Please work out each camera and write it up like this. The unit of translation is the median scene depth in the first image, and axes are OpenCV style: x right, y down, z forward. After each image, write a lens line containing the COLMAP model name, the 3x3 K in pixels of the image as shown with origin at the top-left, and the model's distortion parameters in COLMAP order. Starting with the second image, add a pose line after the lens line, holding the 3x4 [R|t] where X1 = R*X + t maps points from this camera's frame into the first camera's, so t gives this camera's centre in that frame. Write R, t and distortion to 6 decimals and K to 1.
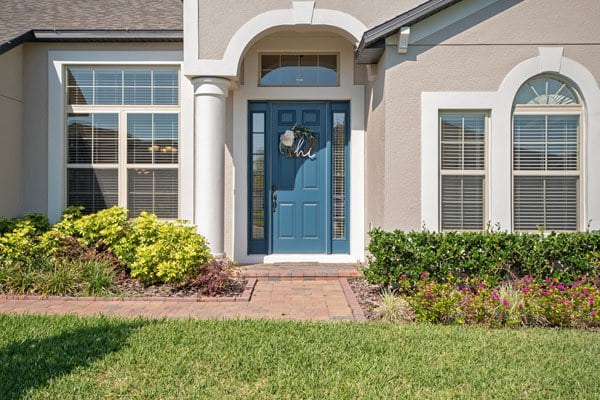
lens RADIAL K [[652.0, 0, 300.0], [0, 652.0, 200.0], [0, 0, 1]] dist [0.004365, 0.003133]
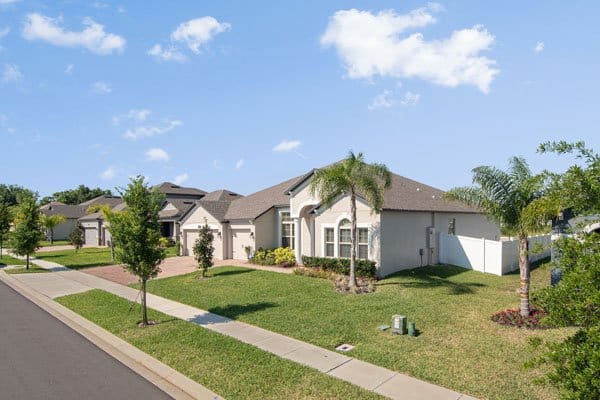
lens RADIAL K [[362.5, 0, 300.0], [0, 362.5, 200.0], [0, 0, 1]] dist [0.000156, -0.000005]
pose [[0.738229, -0.053618, -0.672416, 1.664562], [0.001600, 0.996972, -0.077741, -0.132335], [0.674548, 0.056315, 0.736080, -0.825652]]
